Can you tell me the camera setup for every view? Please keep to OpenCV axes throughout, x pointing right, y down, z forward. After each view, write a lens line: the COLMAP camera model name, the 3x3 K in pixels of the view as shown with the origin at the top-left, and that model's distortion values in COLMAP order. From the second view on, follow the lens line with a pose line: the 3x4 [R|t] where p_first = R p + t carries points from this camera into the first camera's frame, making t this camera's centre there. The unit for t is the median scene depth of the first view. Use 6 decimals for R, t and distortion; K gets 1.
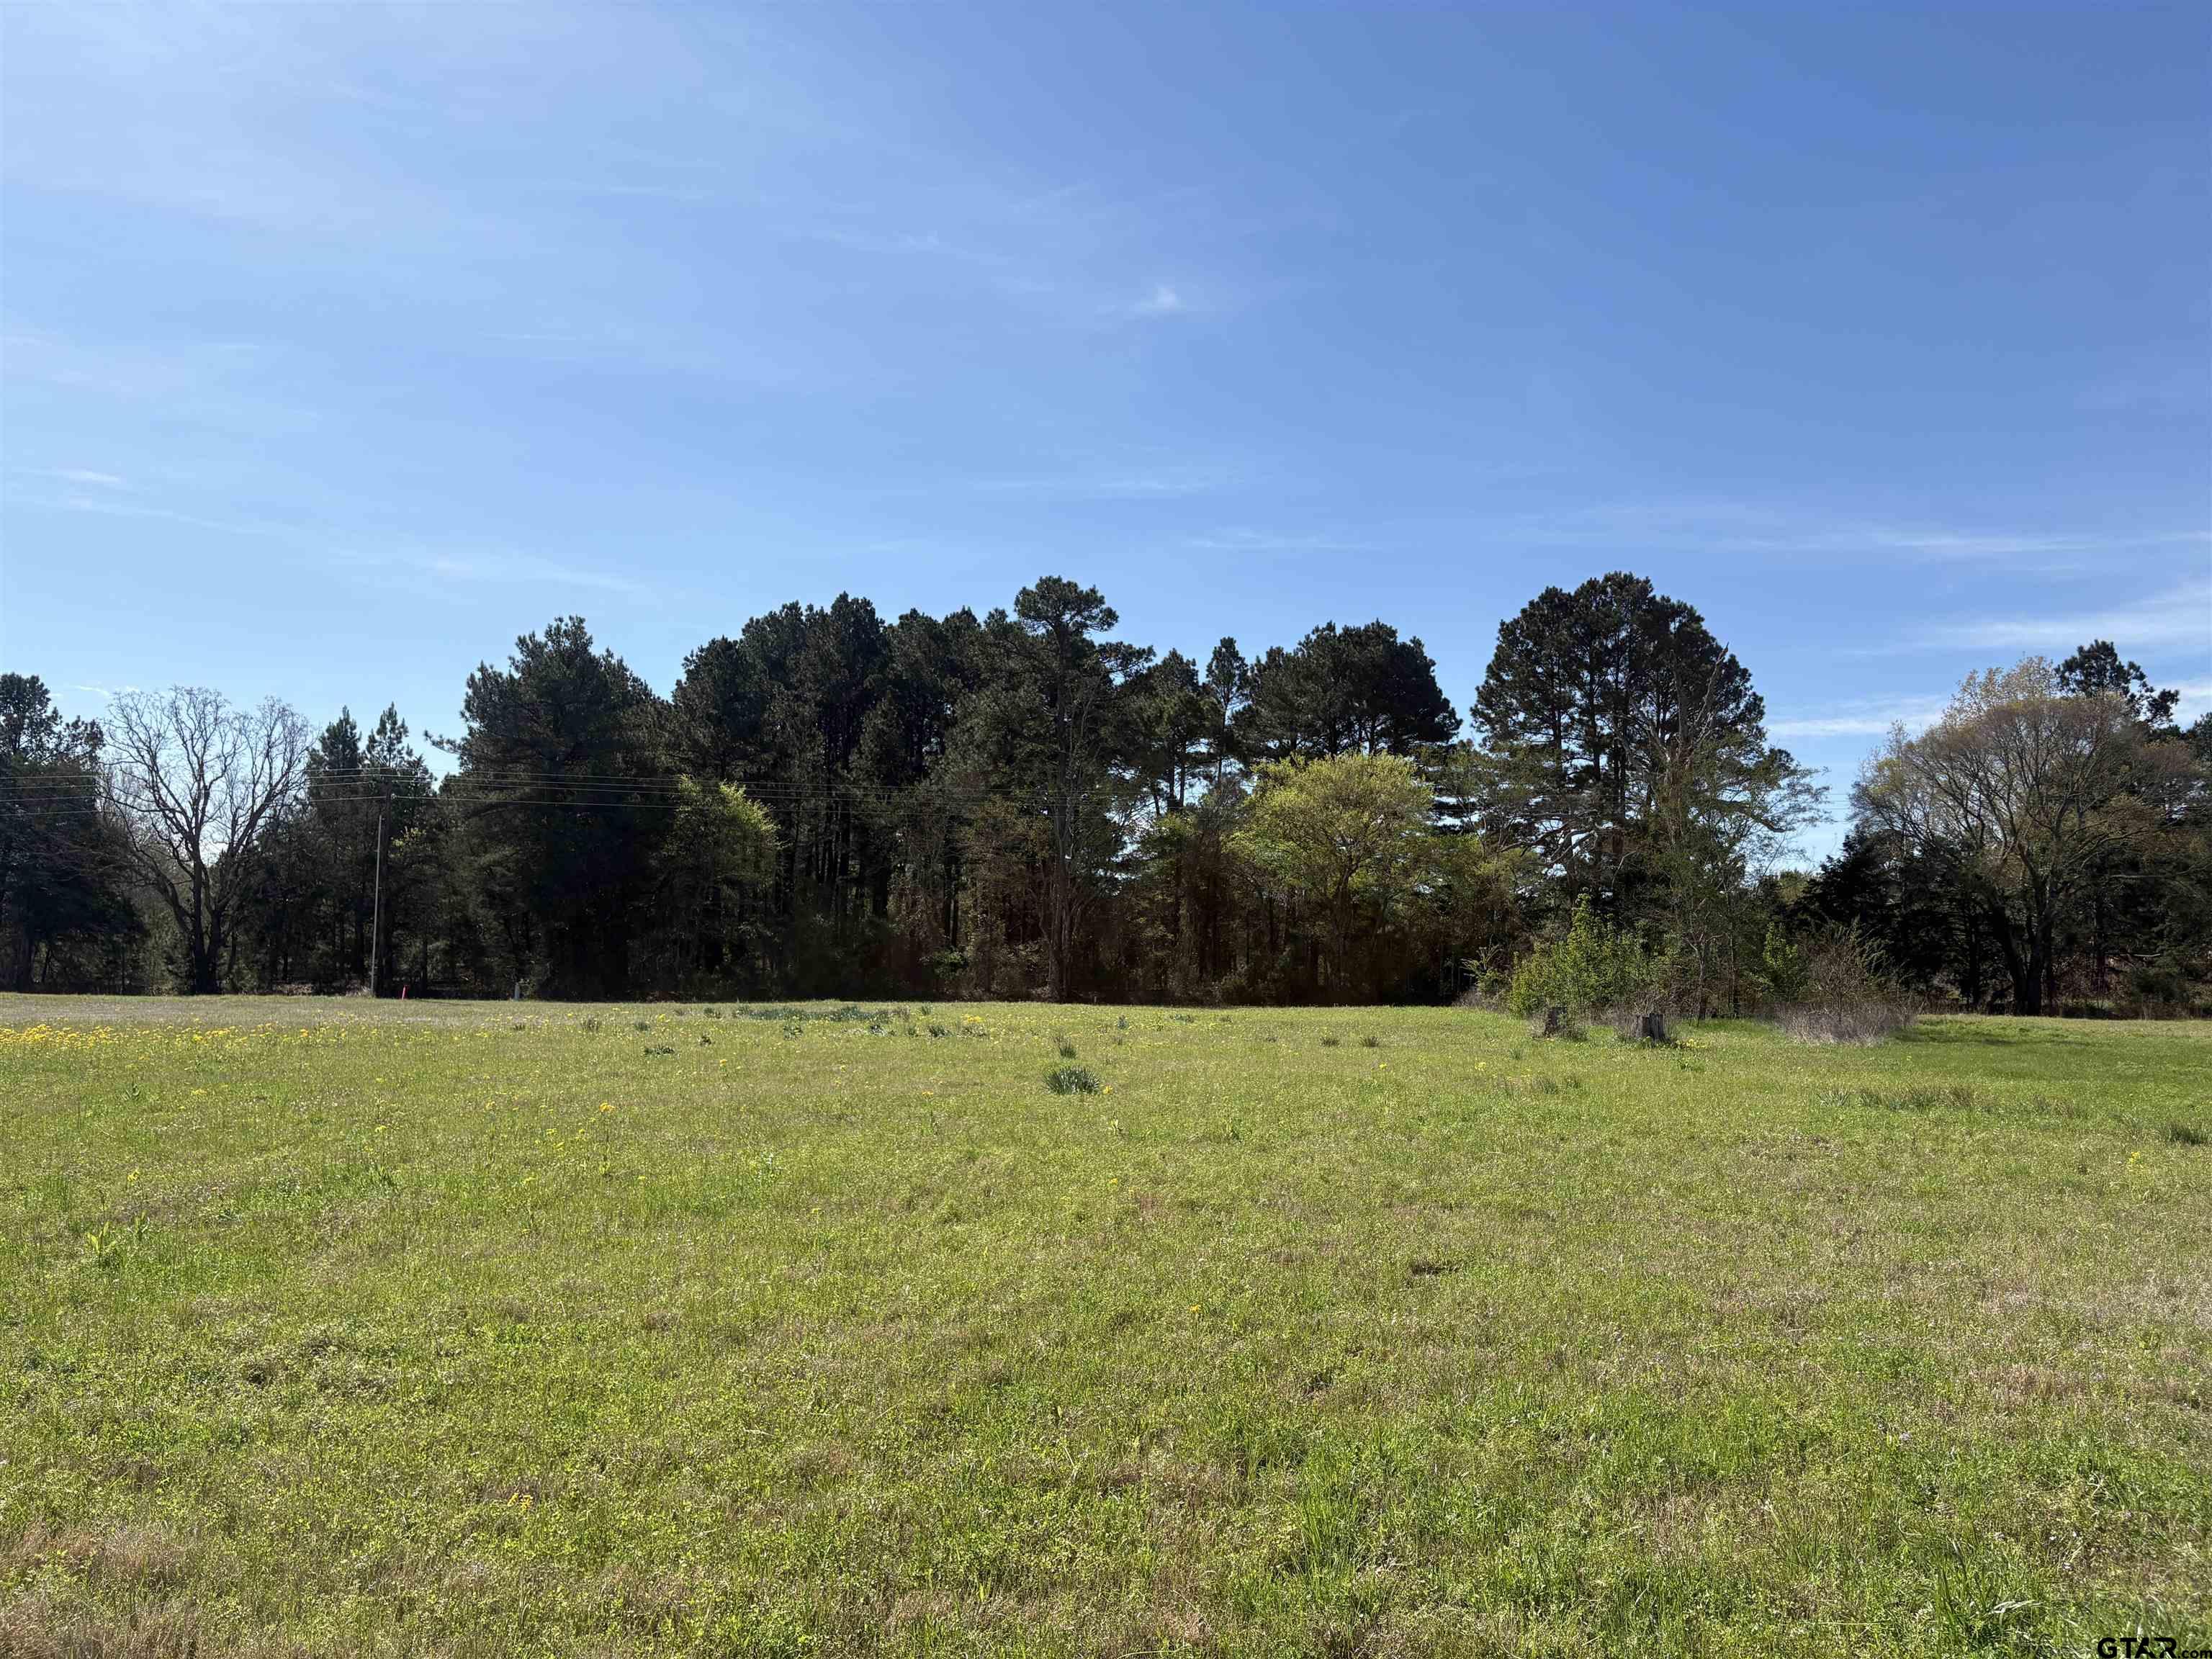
lens RADIAL K [[1690.7, 0, 1095.0], [0, 1690.7, 819.7], [0, 0, 1]] dist [0.078091, -0.083811]
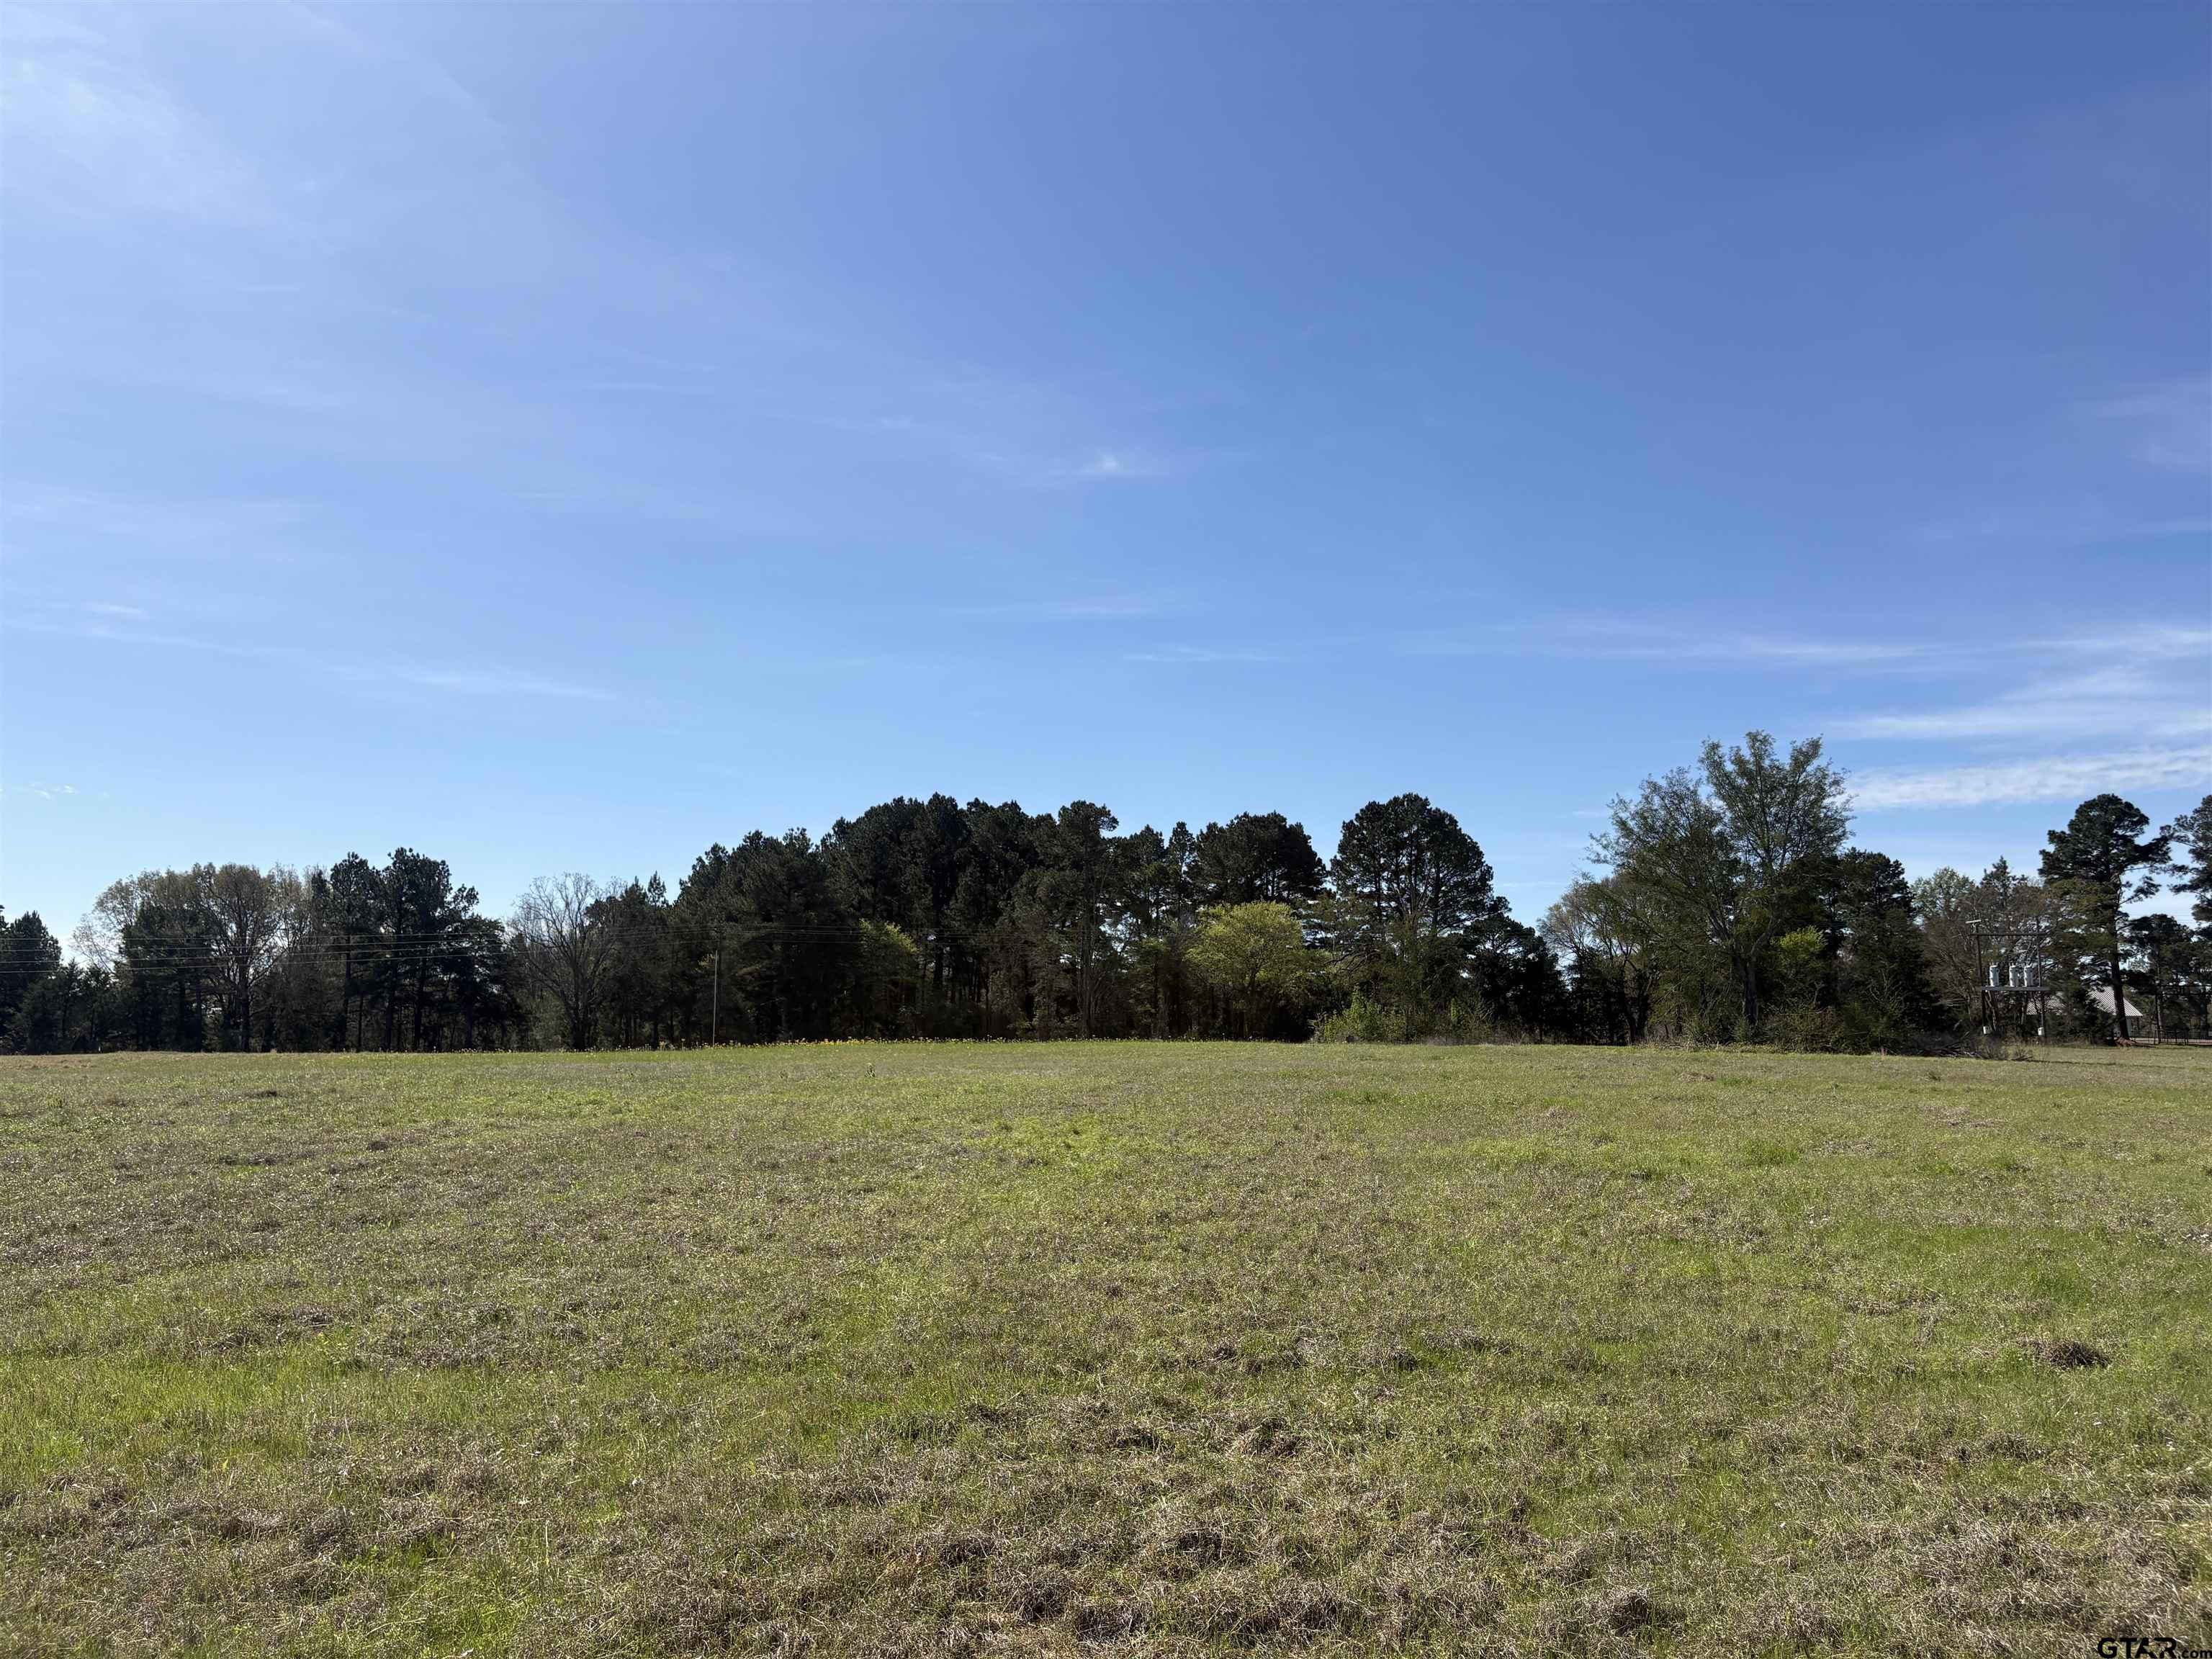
lens RADIAL K [[1764.5, 0, 1091.8], [0, 1764.5, 831.0], [0, 0, 1]] dist [0.162652, -0.103845]
pose [[0.999235, -0.012460, 0.037061, -0.077291], [0.013837, 0.999215, -0.037126, -0.044097], [-0.036570, 0.037611, 0.998623, -0.747989]]
